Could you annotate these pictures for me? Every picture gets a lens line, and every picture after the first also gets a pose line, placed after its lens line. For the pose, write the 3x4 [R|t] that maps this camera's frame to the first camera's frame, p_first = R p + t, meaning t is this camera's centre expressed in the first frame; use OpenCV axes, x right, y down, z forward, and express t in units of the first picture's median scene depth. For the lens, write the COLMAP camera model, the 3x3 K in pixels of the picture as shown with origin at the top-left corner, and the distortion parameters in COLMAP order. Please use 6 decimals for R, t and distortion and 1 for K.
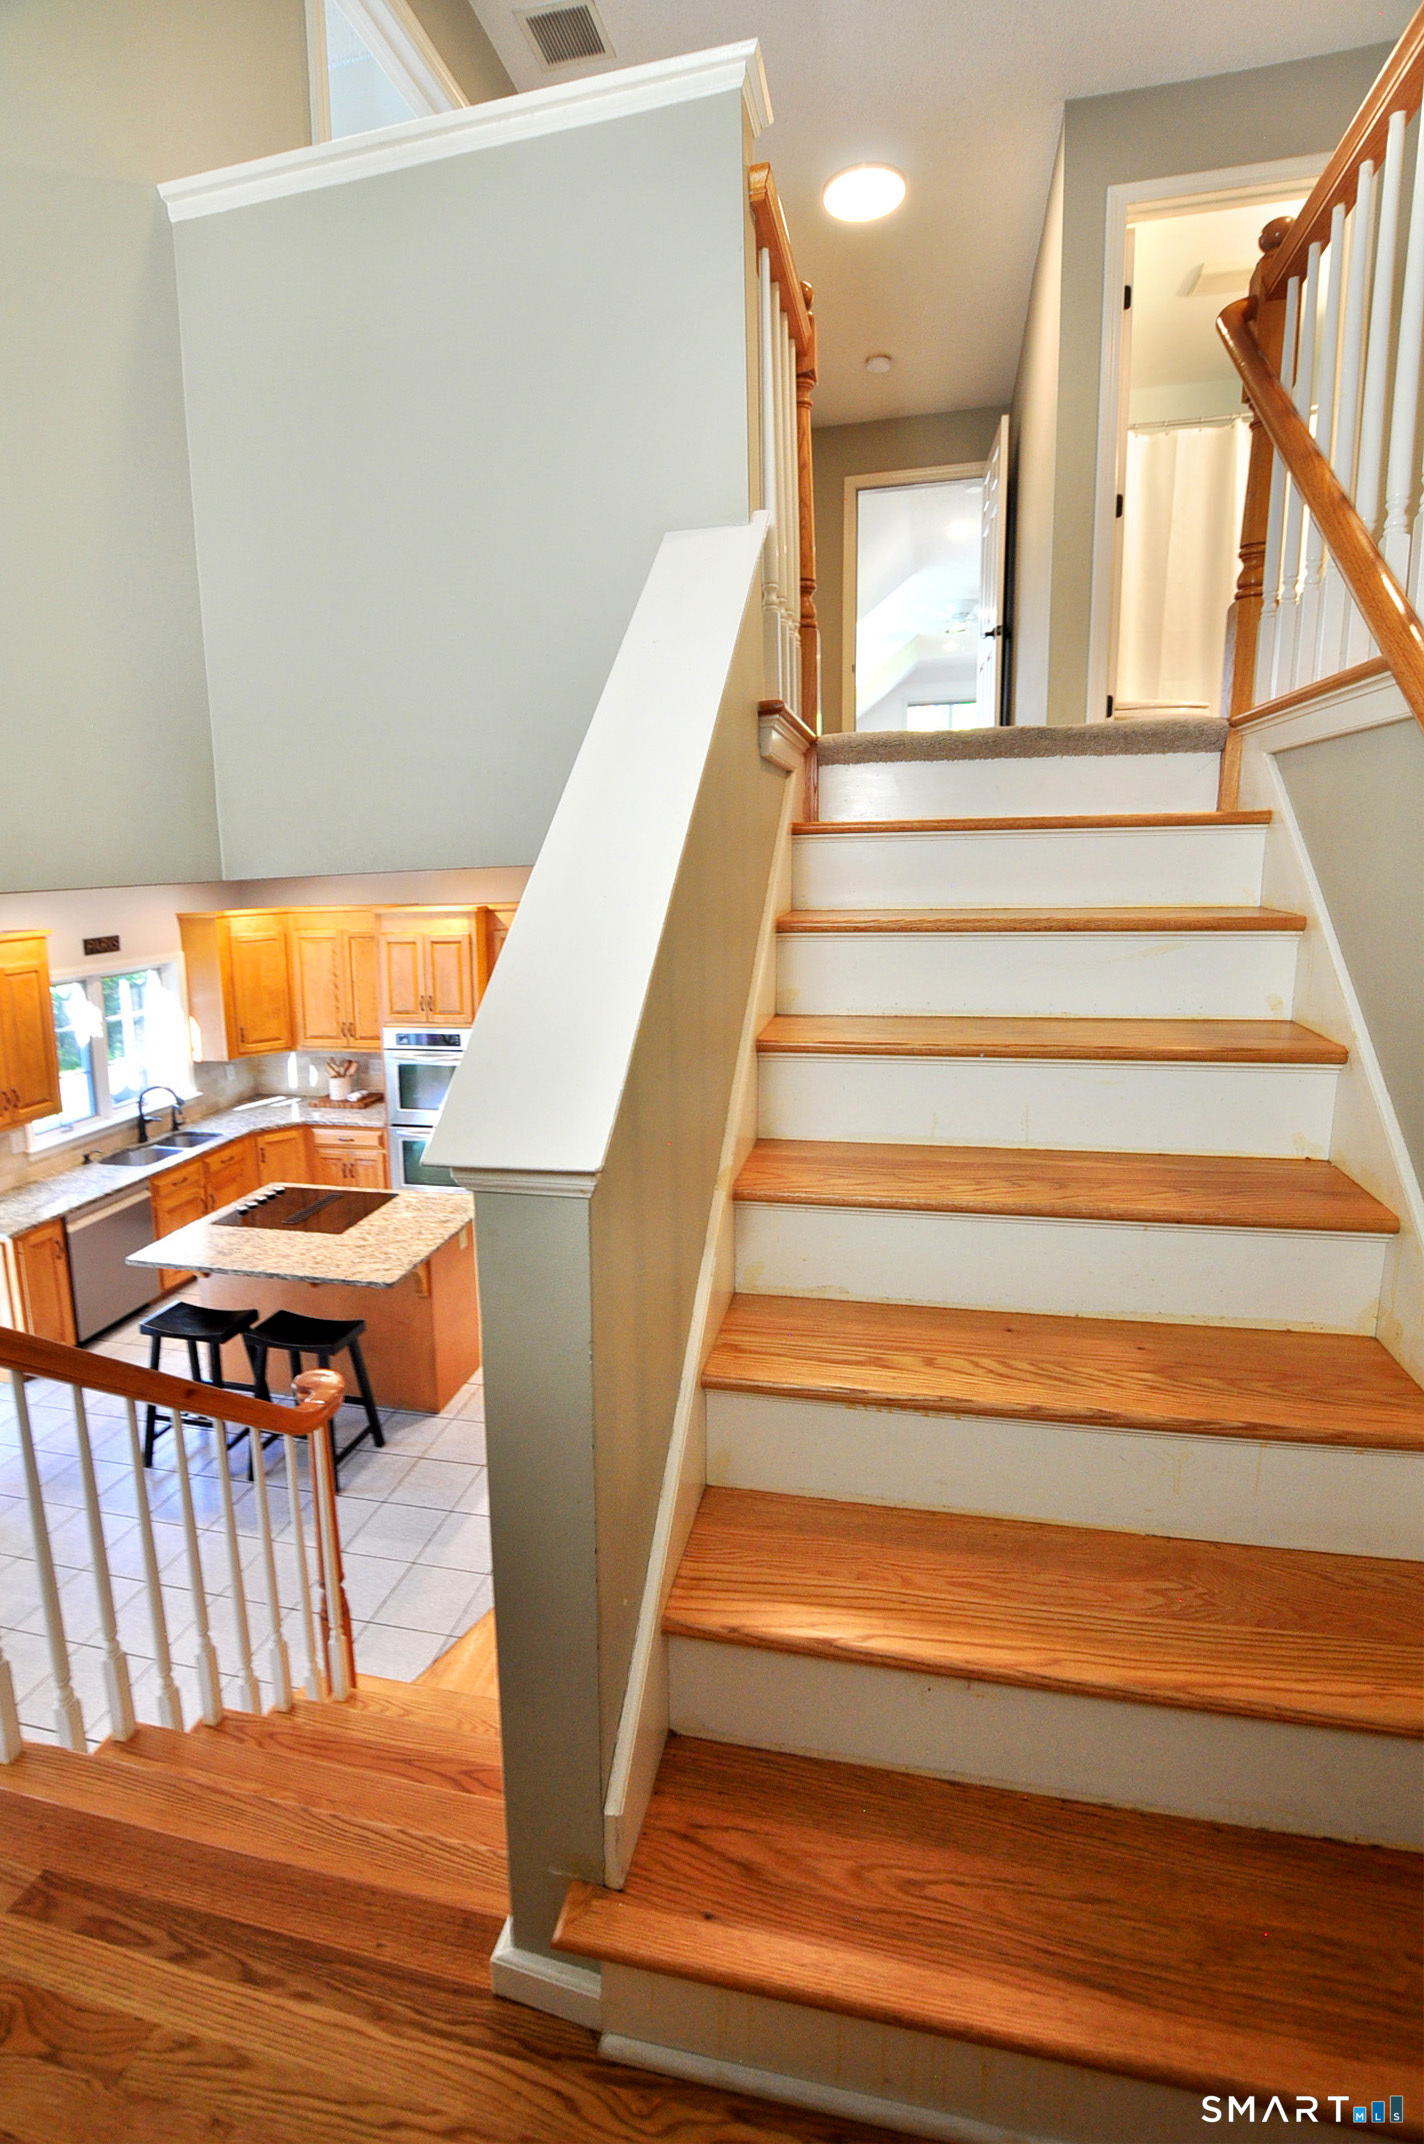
lens RADIAL K [[940.2, 0, 769.3], [0, 940.2, 974.5], [0, 0, 1]] dist [-0.020734, 0.000643]
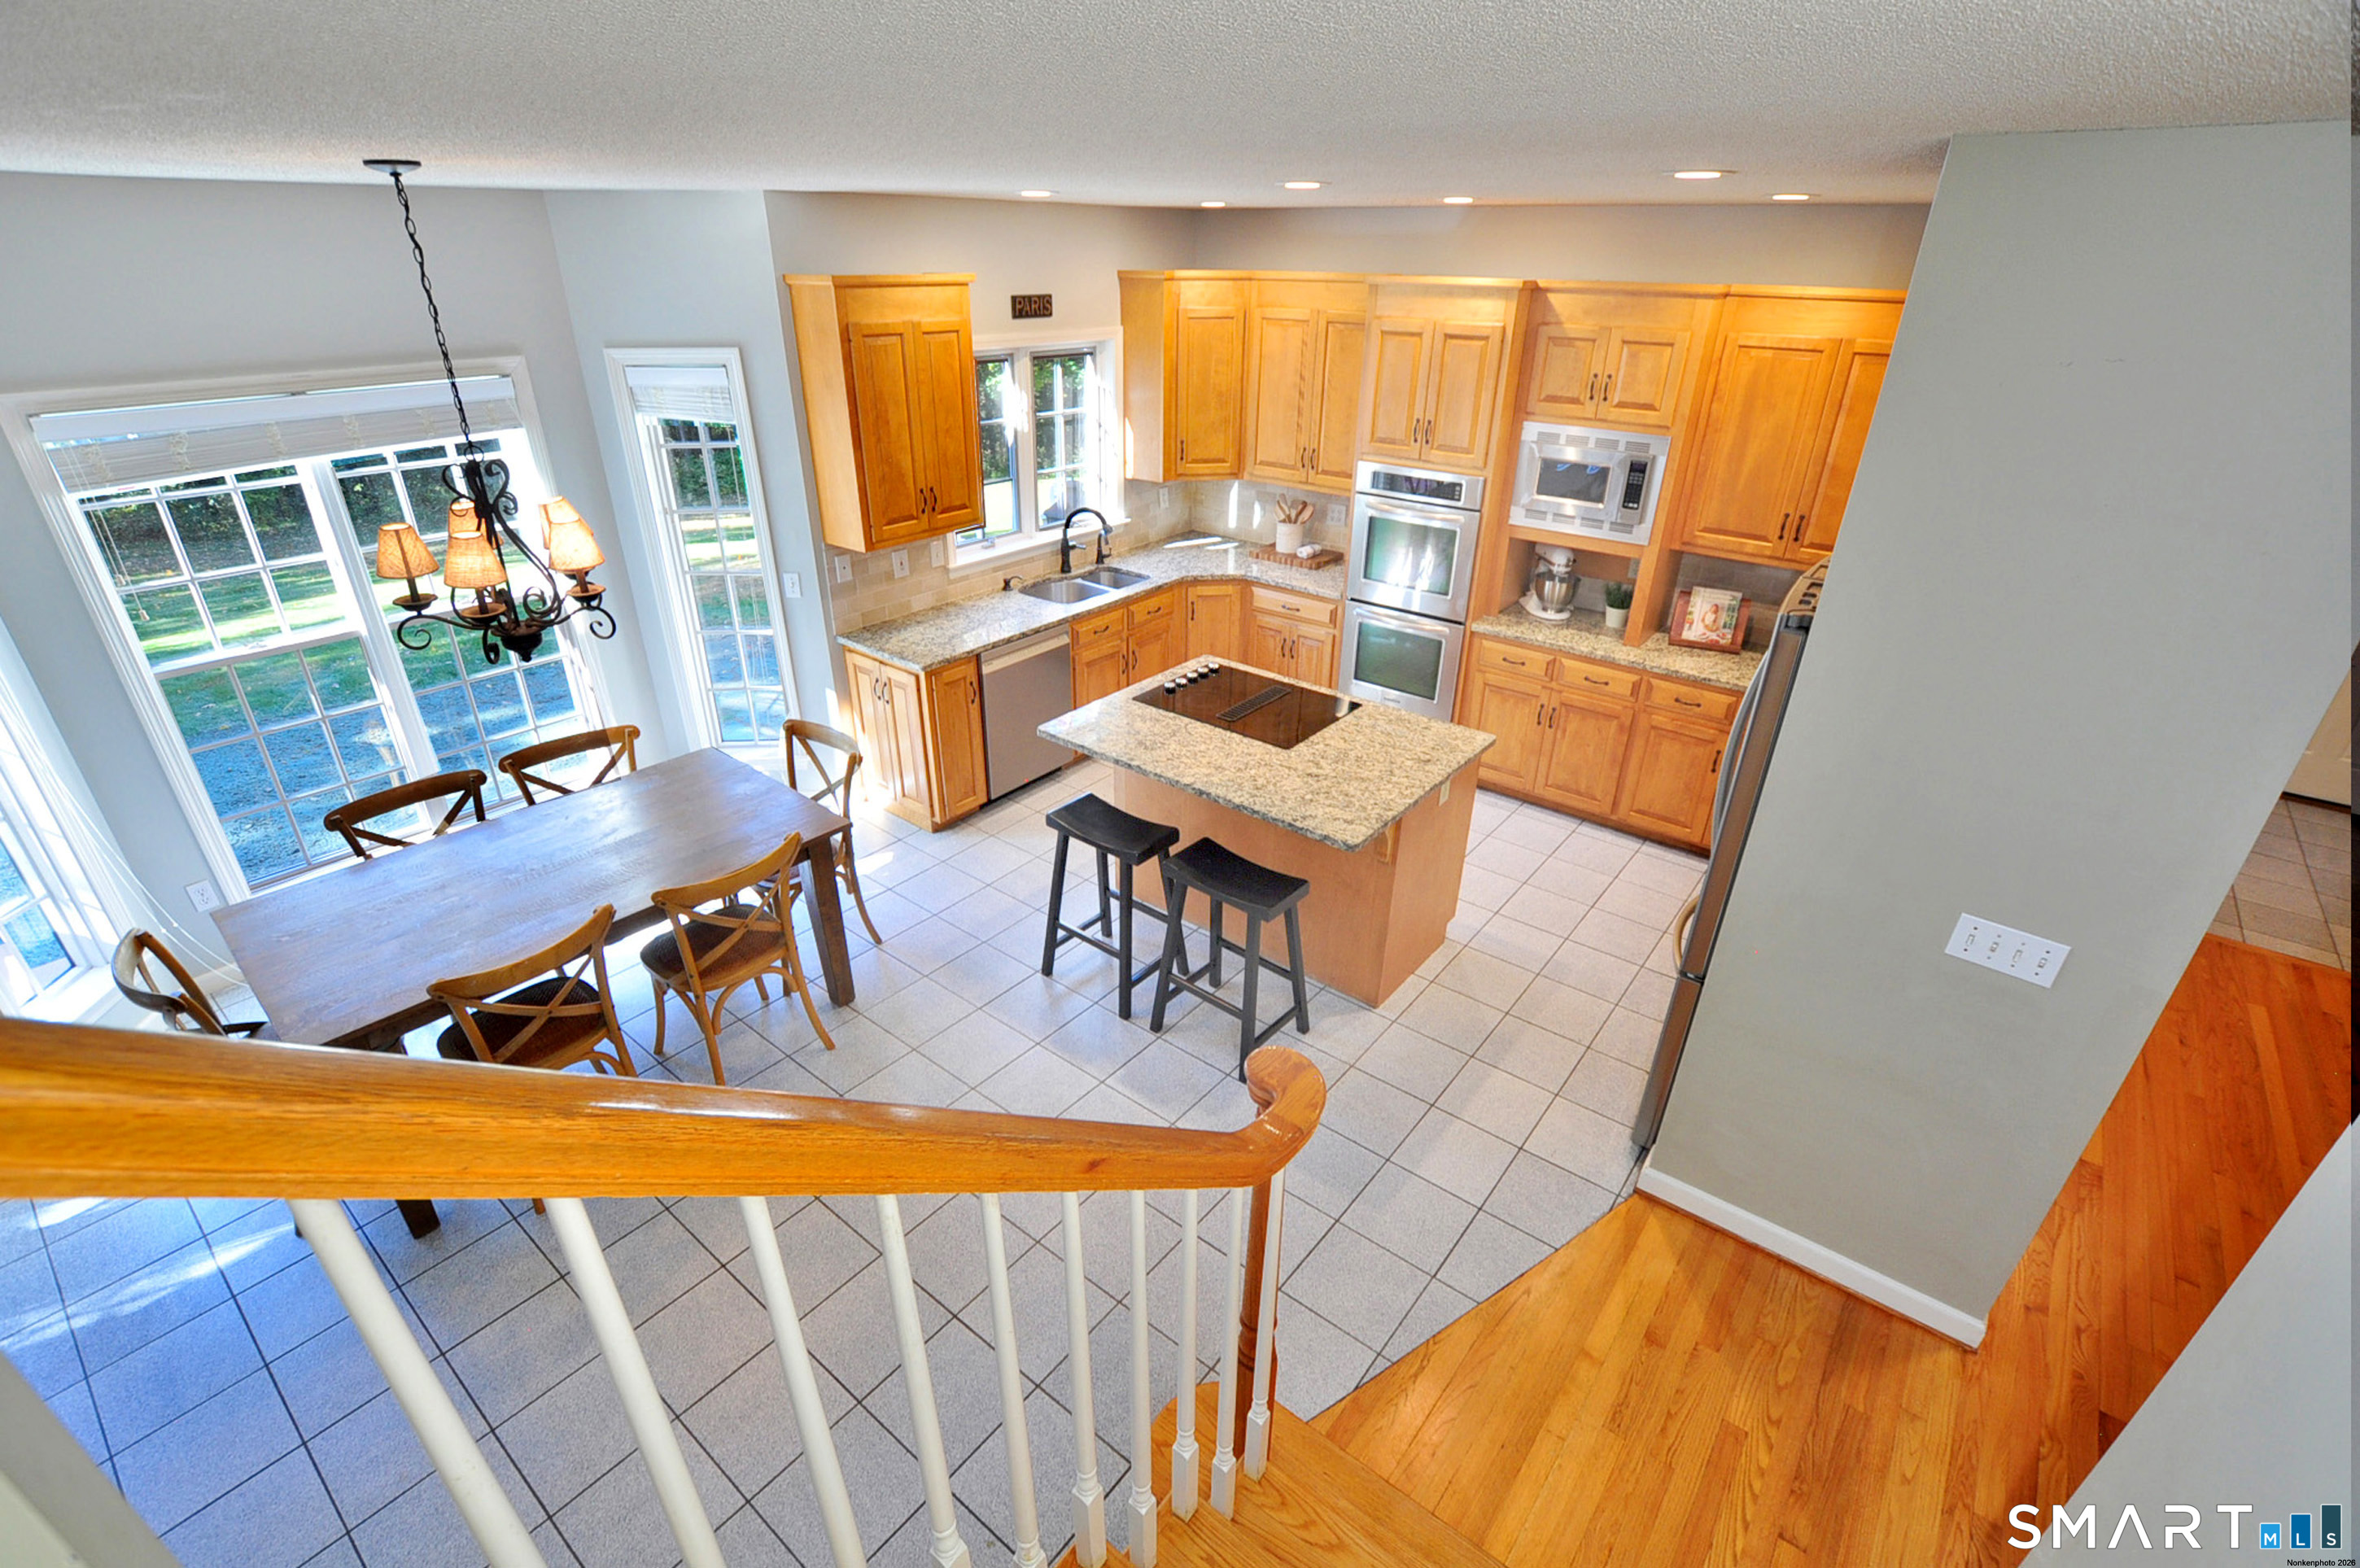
lens RADIAL K [[1034.8, 0, 1200.3], [0, 1034.8, 807.5], [0, 0, 1]] dist [-0.020734, 0.000643]
pose [[0.880832, 0.247847, -0.403371, -0.145086], [-0.090713, 0.924587, 0.370014, 0.022790], [0.464658, -0.289329, 0.836888, 0.226102]]
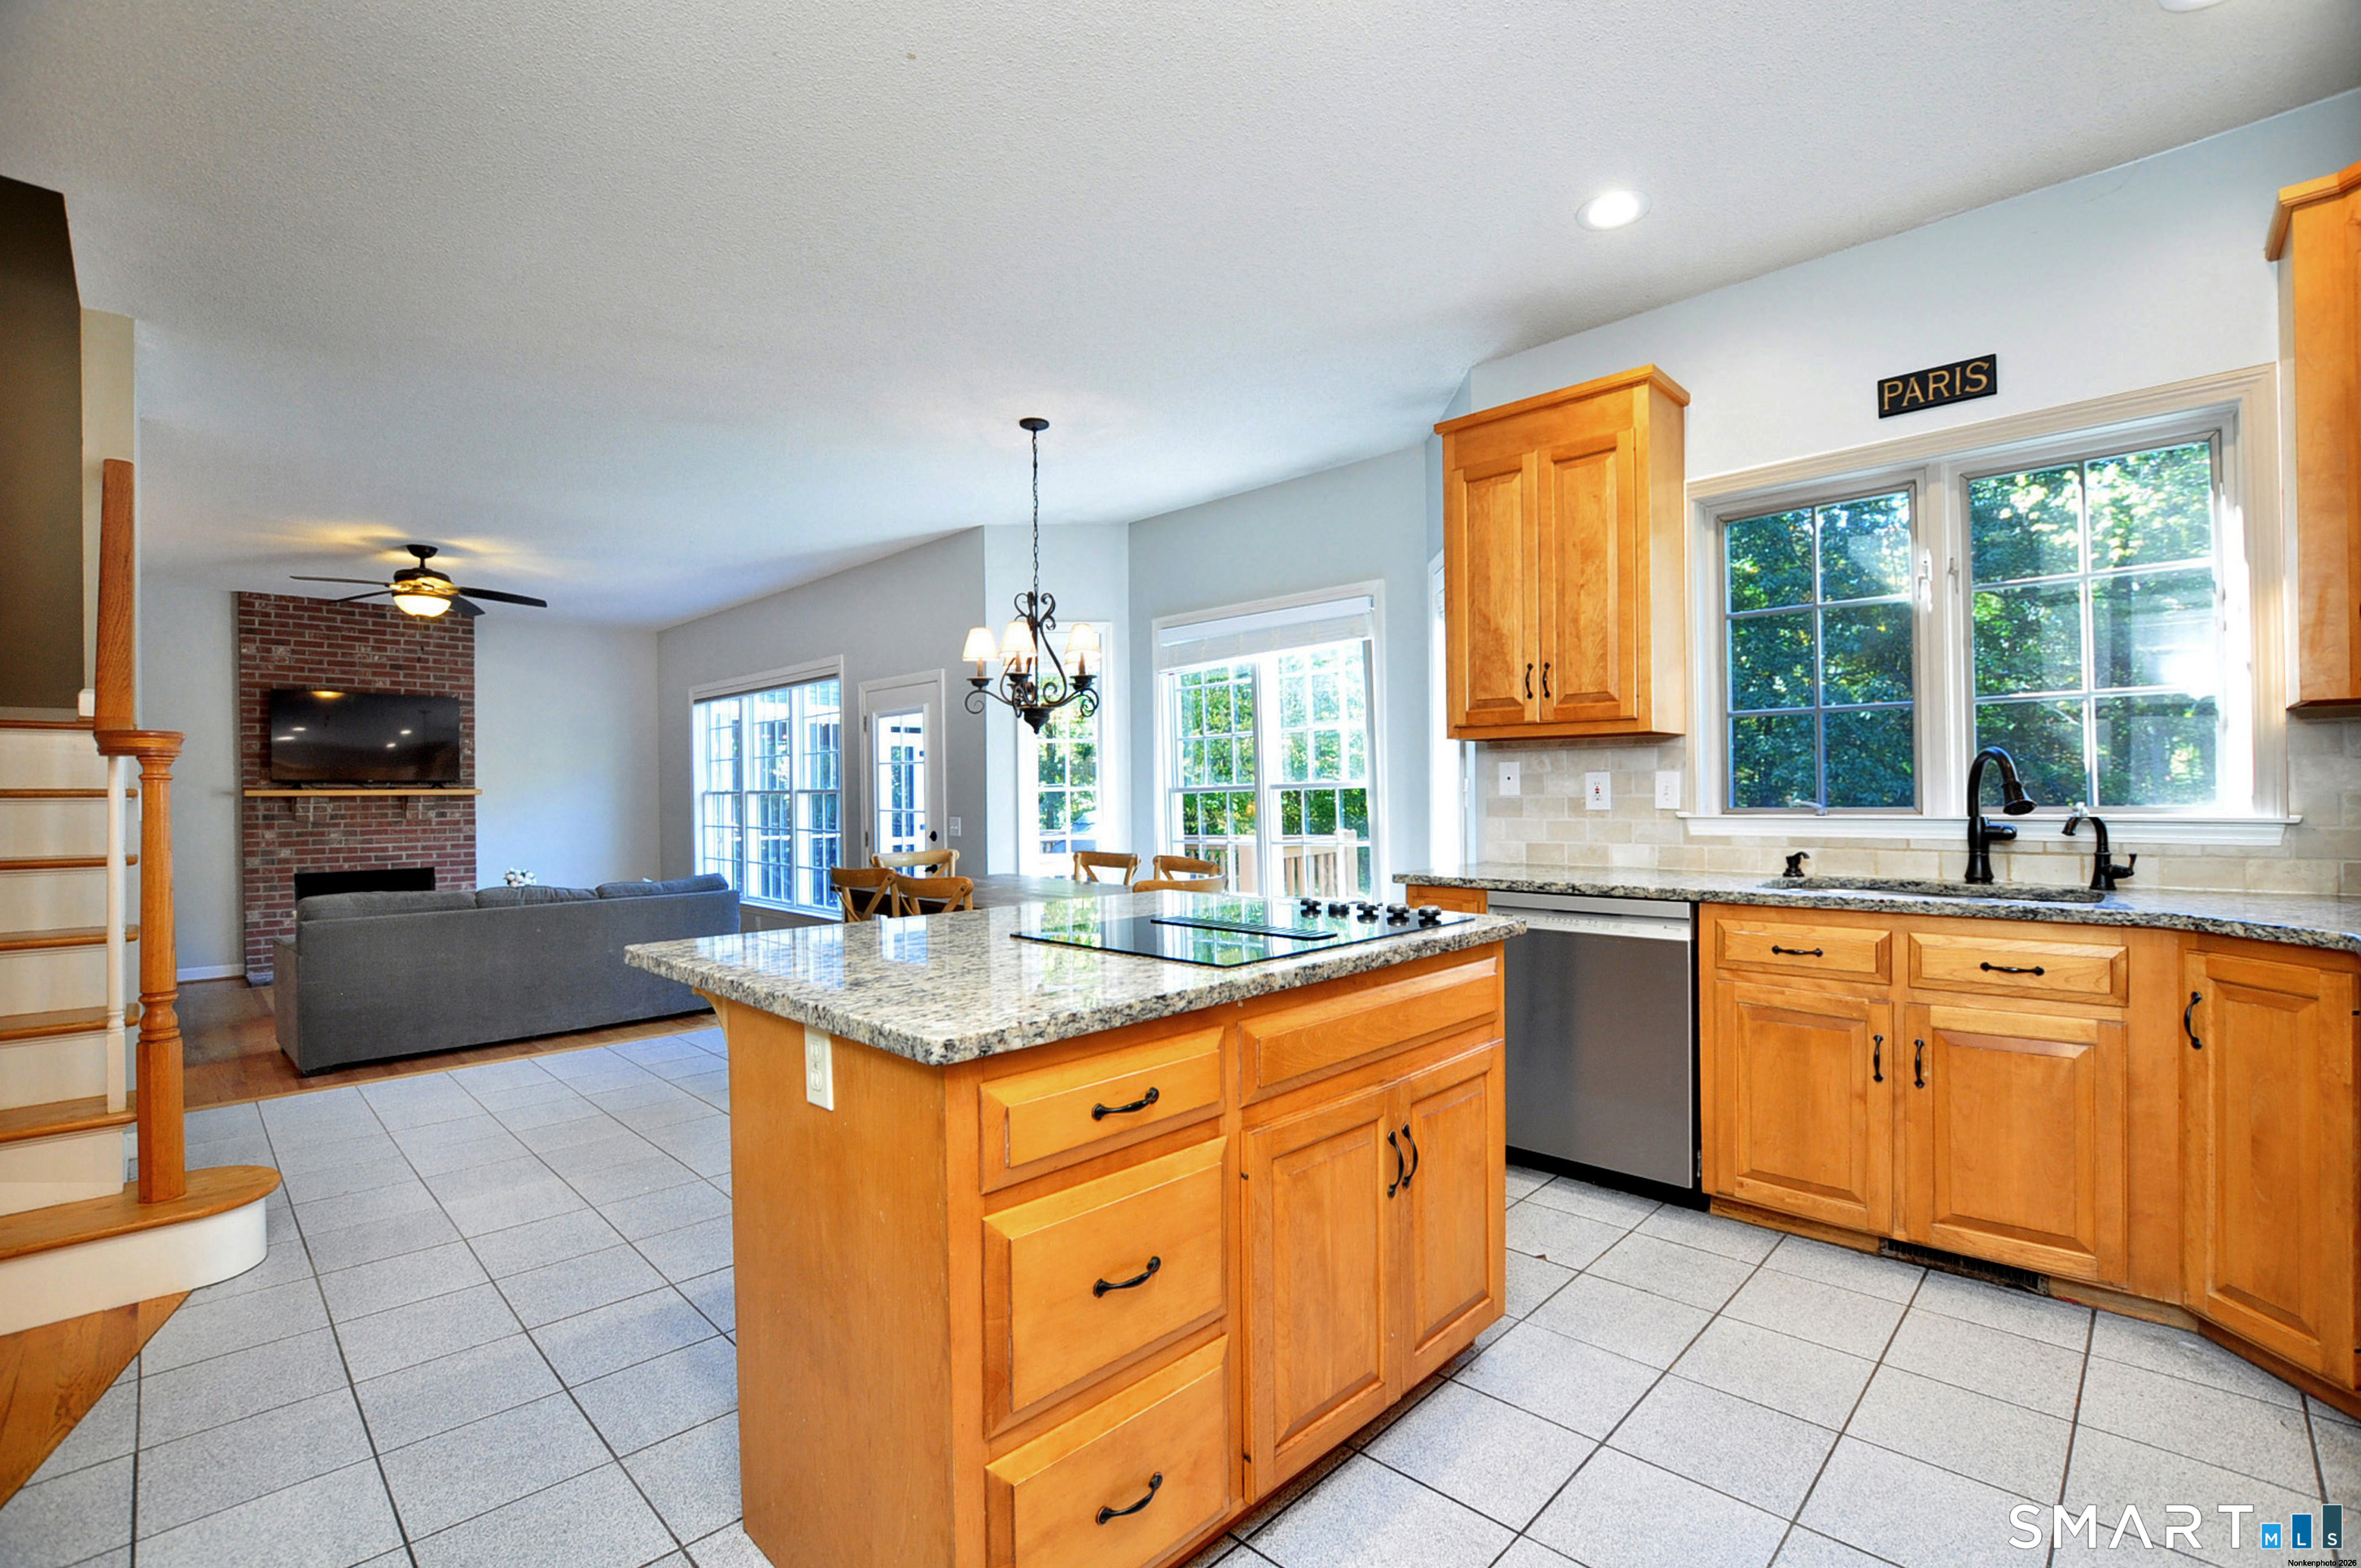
lens RADIAL K [[1035.3, 0, 1174.6], [0, 1035.3, 795.2], [0, 0, 1]] dist [-0.020734, 0.000643]
pose [[-0.569981, 0.026581, -0.821228, -0.128588], [-0.094527, 0.990719, 0.097674, 0.133149], [0.816203, 0.133300, -0.562178, 0.958655]]
